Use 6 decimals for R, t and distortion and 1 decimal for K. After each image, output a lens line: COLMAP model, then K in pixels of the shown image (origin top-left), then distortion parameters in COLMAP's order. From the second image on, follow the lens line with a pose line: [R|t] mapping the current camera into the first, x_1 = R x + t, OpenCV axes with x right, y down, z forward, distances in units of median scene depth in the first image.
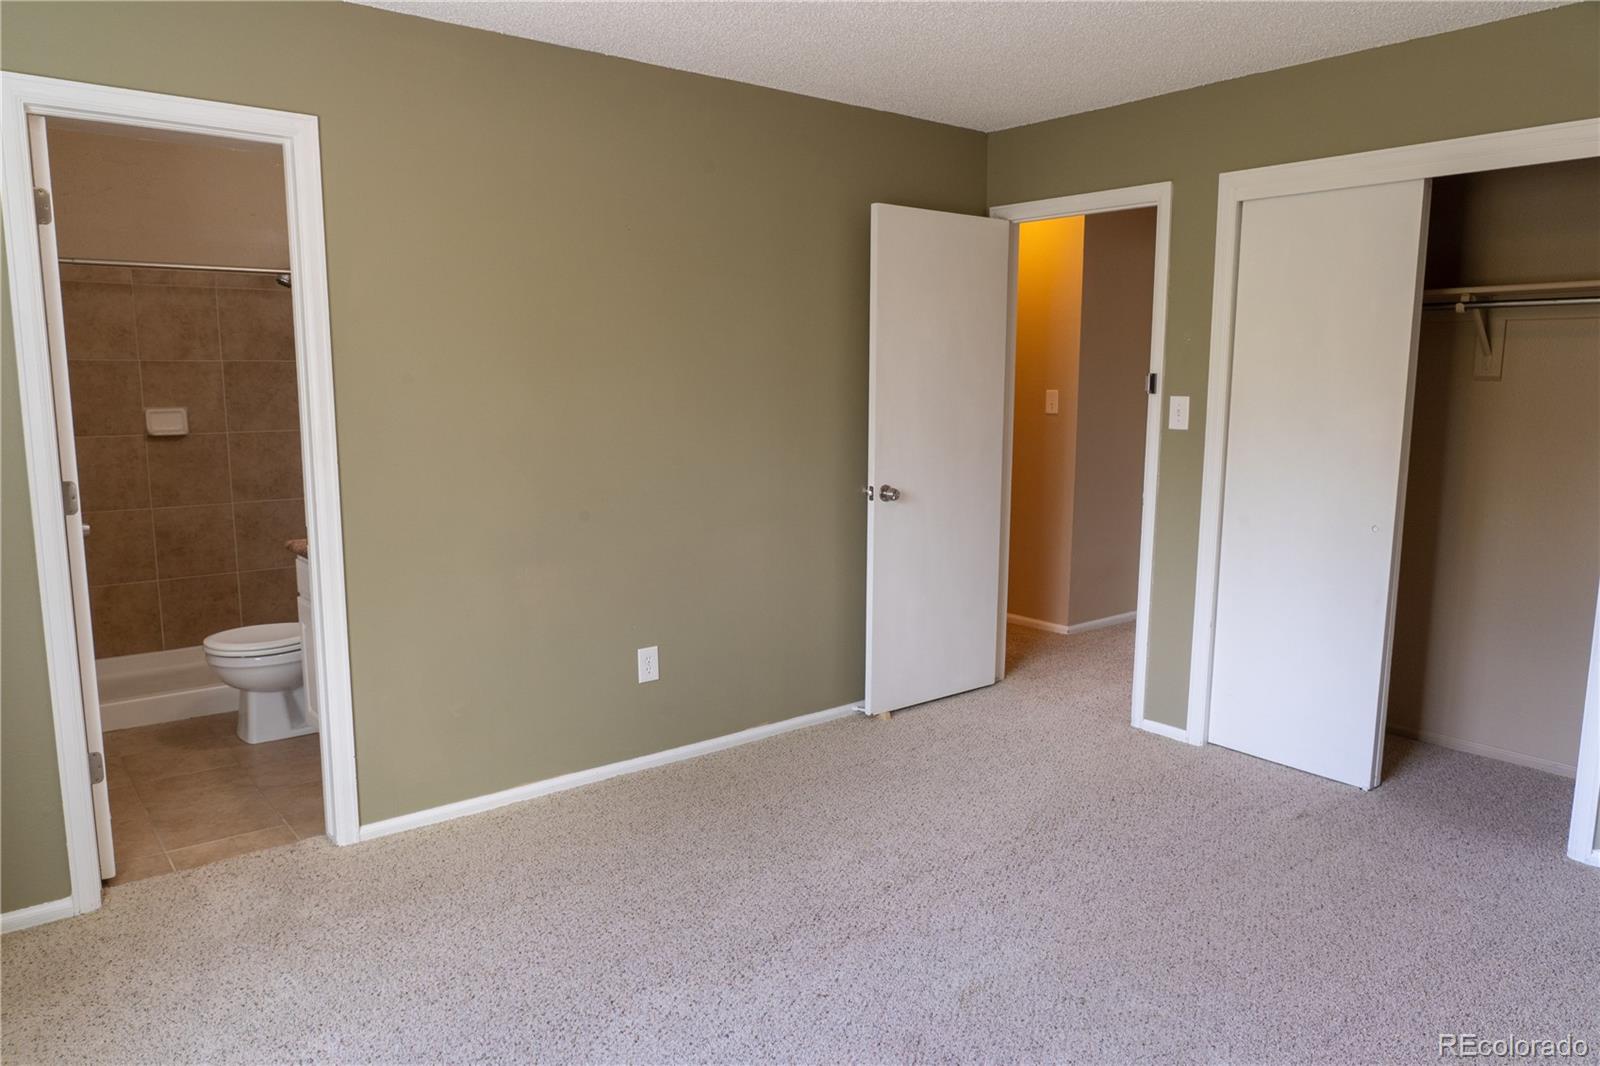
lens RADIAL K [[1084.4, 0, 800.0], [0, 1084.4, 533.0], [0, 0, 1]] dist [-0.016346, 0.010108]
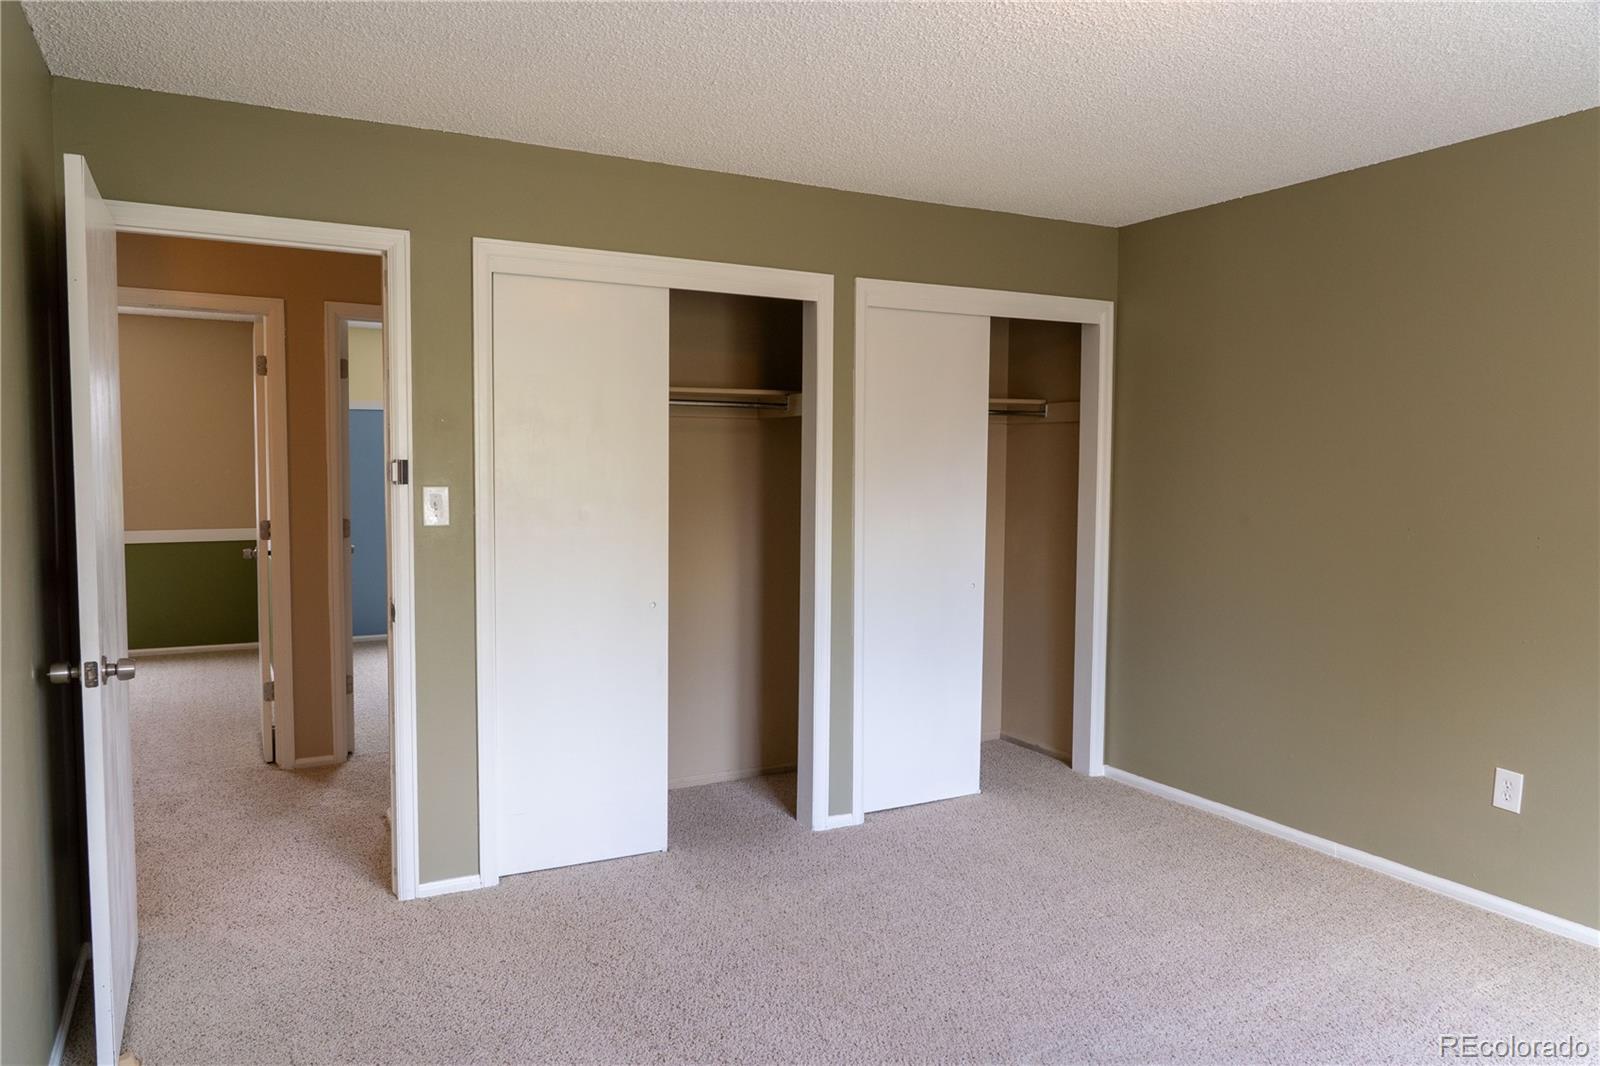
lens RADIAL K [[1084.4, 0, 800.0], [0, 1084.4, 533.0], [0, 0, 1]] dist [-0.016346, 0.010108]
pose [[0.168504, -0.062454, 0.983720, -0.432697], [0.137964, 0.989661, 0.039199, -0.084516], [-0.975998, 0.129113, 0.175378, 0.580355]]
